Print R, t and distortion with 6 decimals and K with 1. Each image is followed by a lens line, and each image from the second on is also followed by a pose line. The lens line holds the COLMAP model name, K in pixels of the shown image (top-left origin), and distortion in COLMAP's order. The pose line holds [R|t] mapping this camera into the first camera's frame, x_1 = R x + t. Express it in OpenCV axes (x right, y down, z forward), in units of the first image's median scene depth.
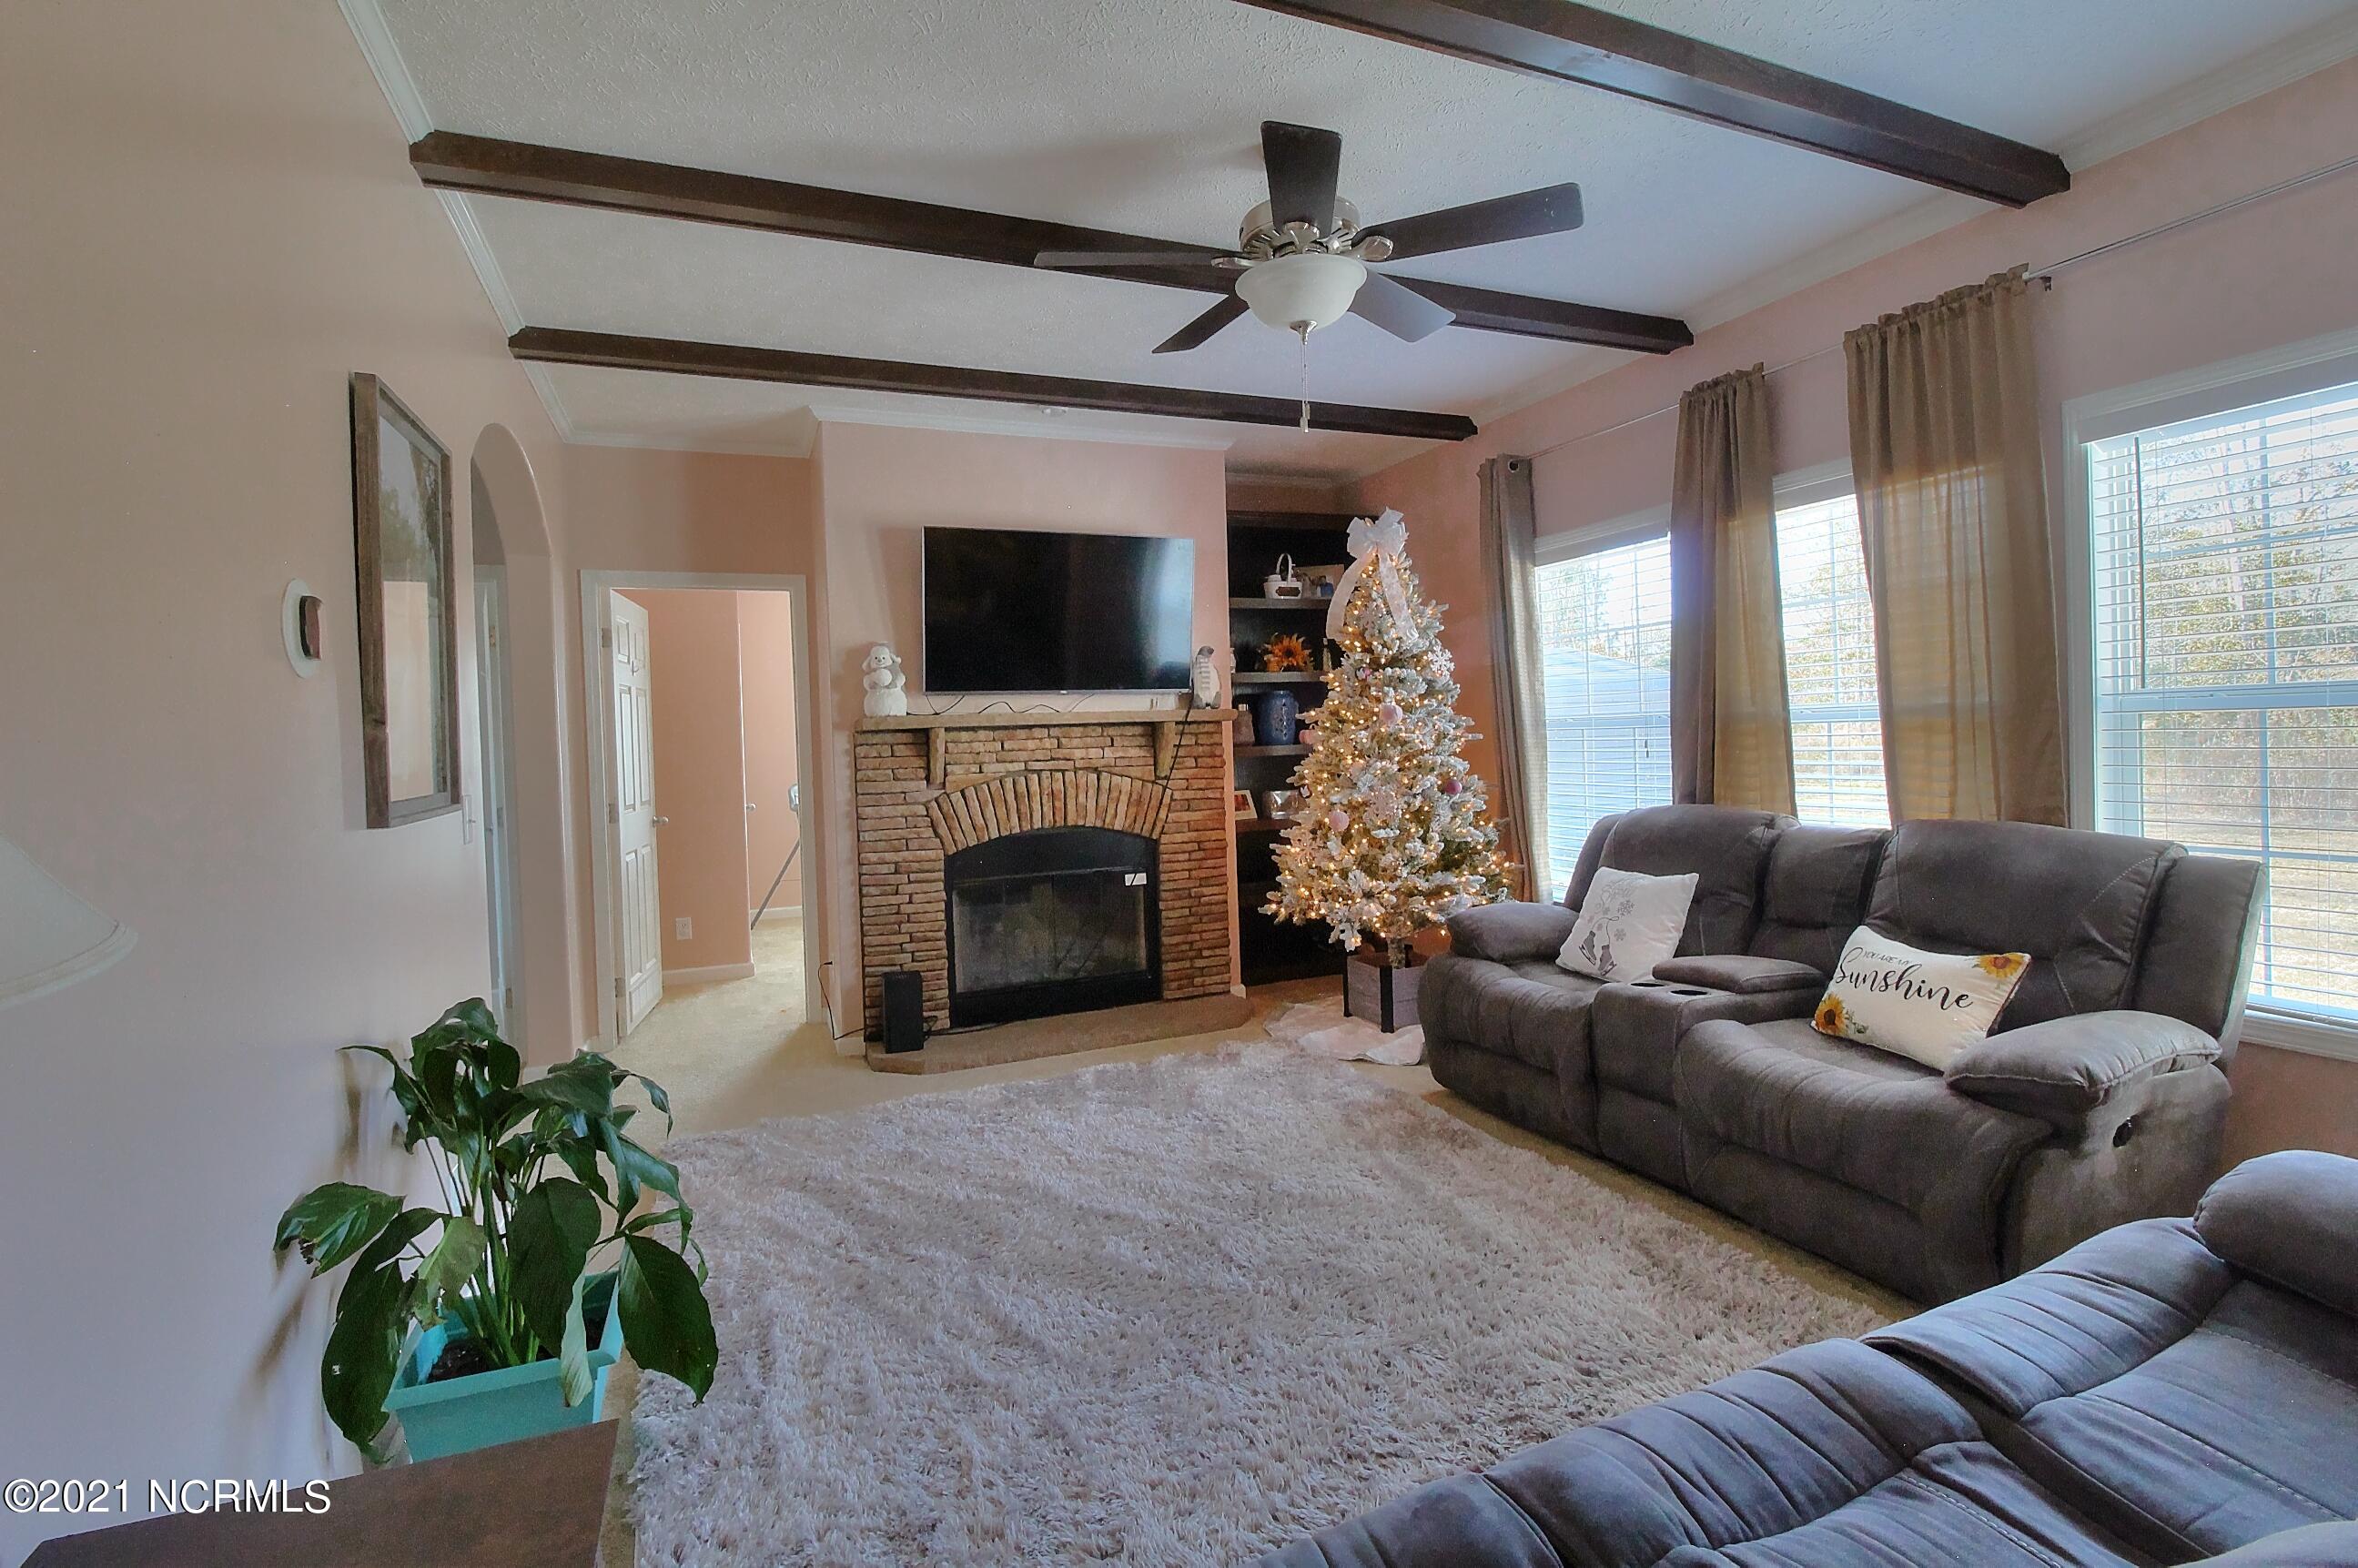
lens RADIAL K [[1086.0, 0, 1174.3], [0, 1086.0, 750.6], [0, 0, 1]] dist [0.000017, -0.013698]
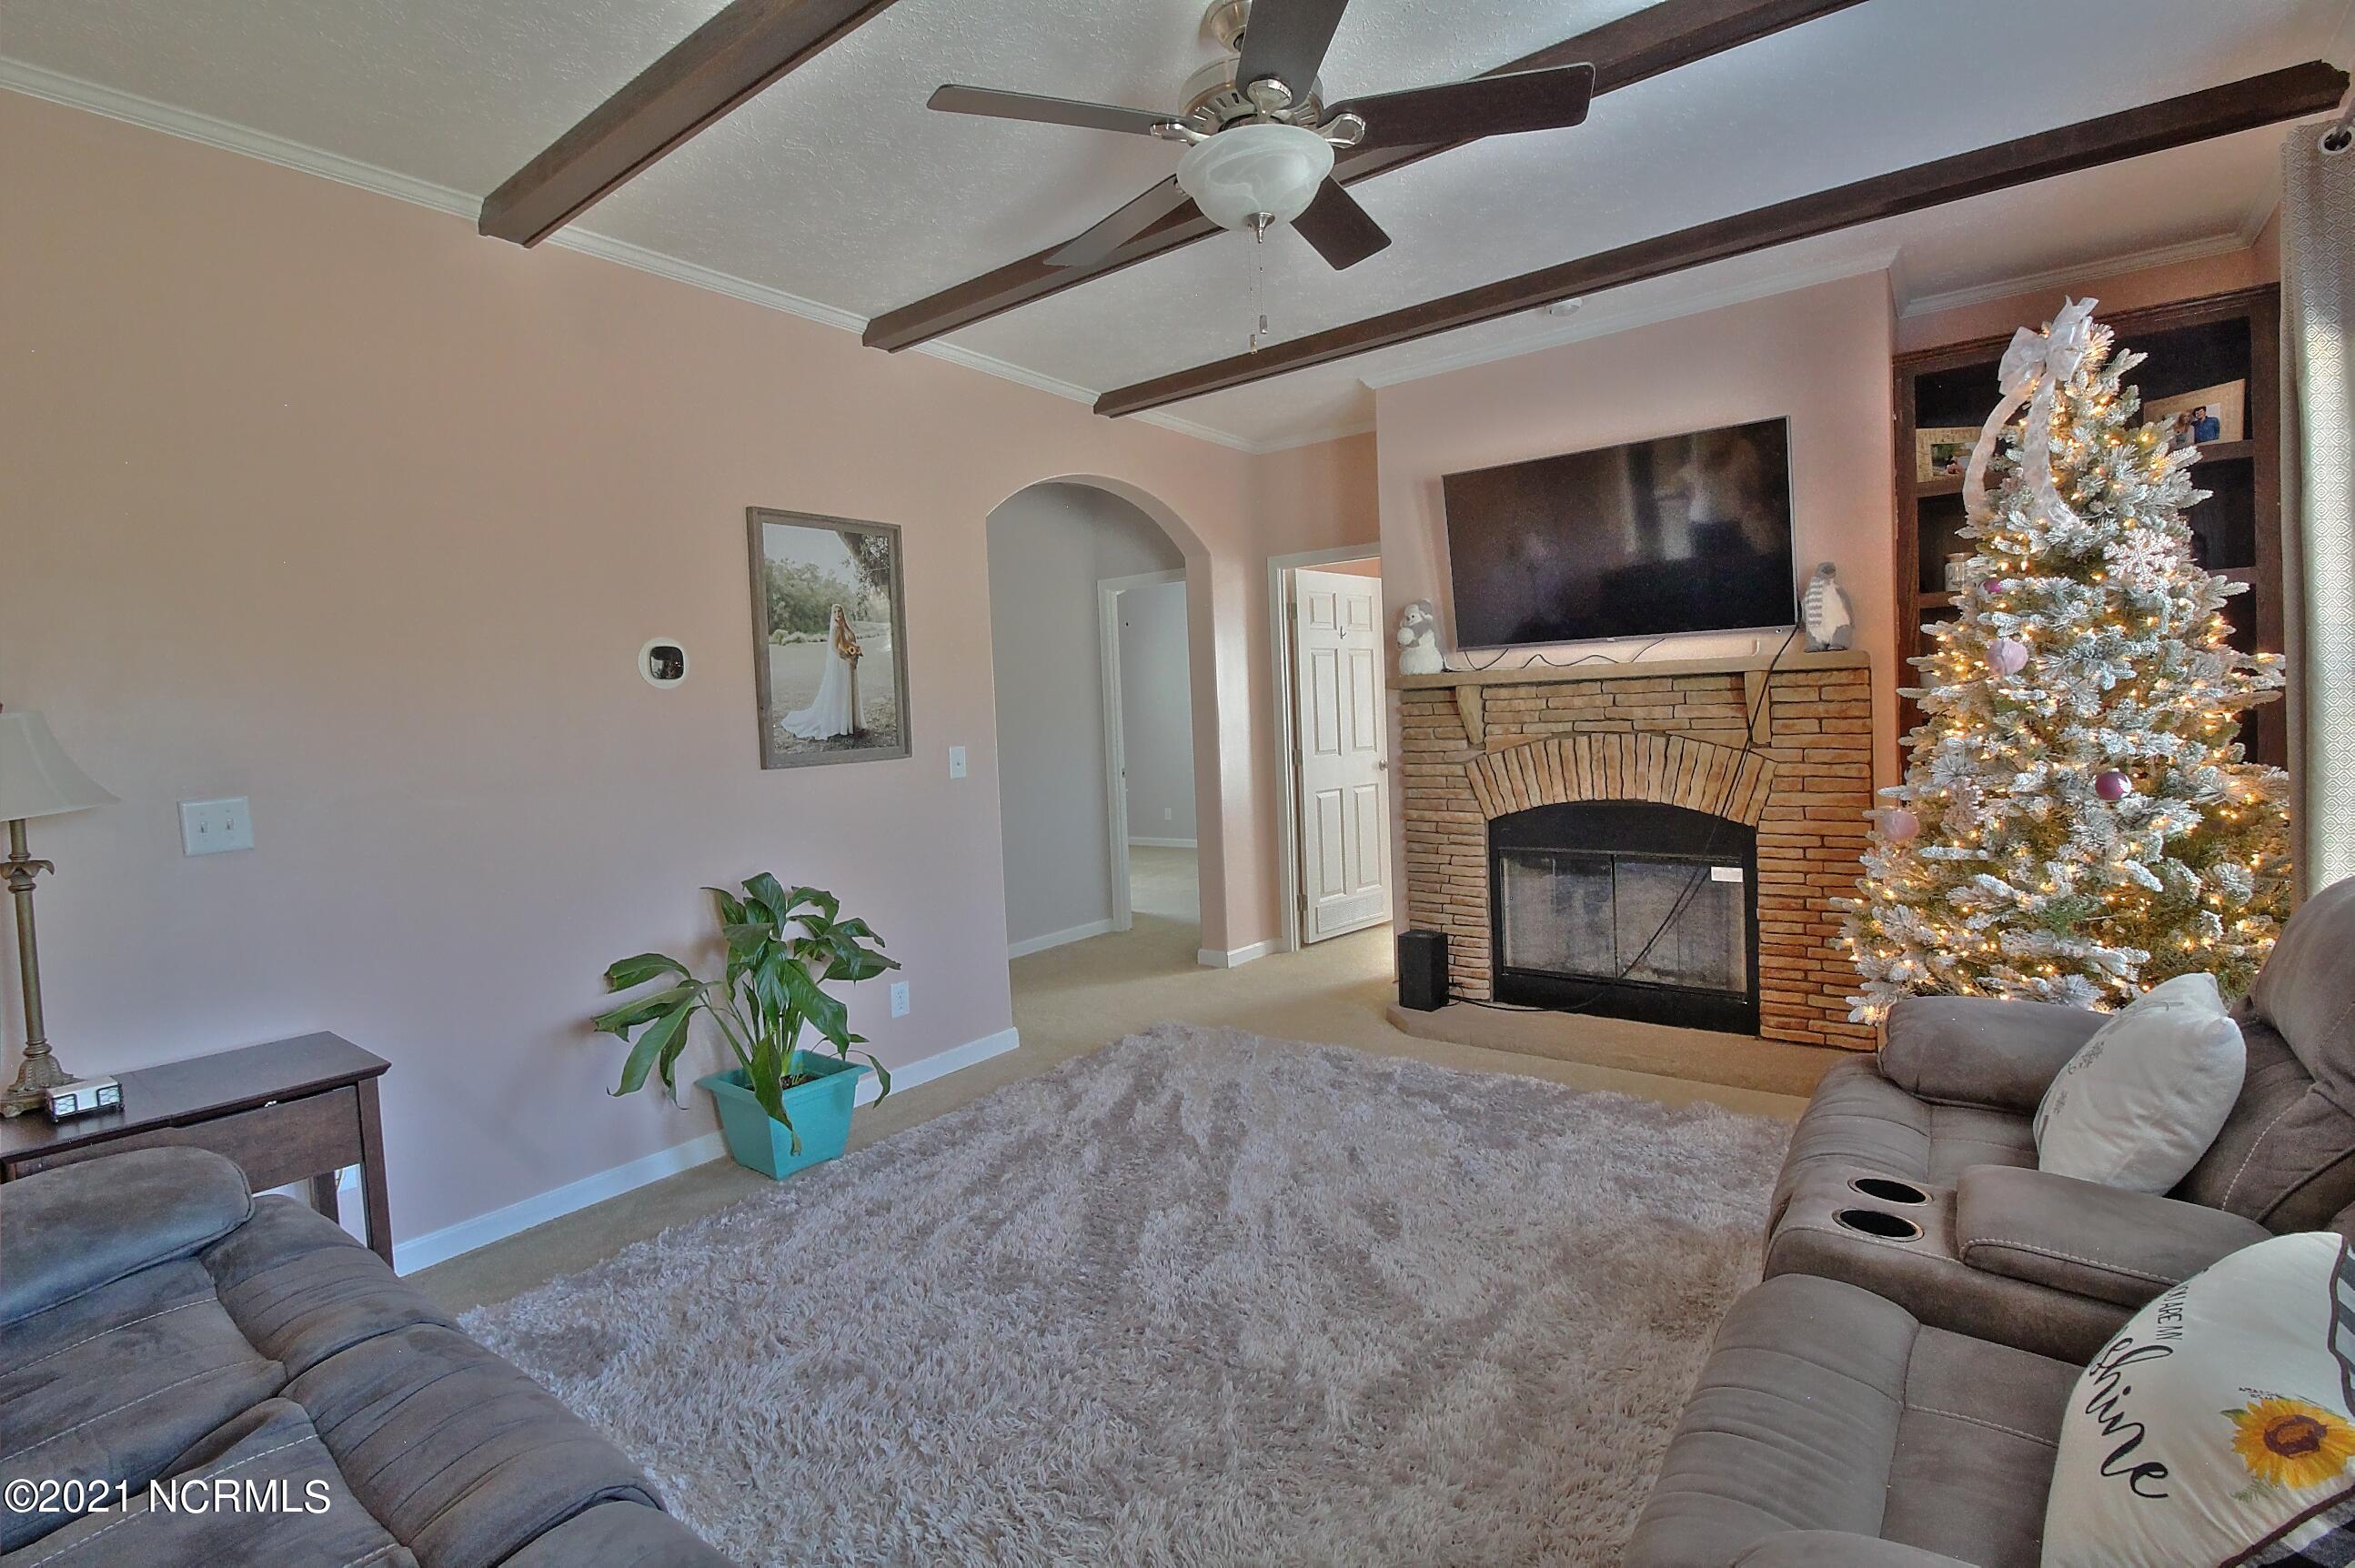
lens RADIAL K [[1084.5, 0, 1172.8], [0, 1084.5, 750.7], [0, 0, 1]] dist [0.000017, -0.013698]
pose [[0.499722, 0.043517, -0.865092, 0.468029], [0.012858, 0.998254, 0.057643, -0.021451], [0.866090, -0.039928, 0.498290, 0.294814]]
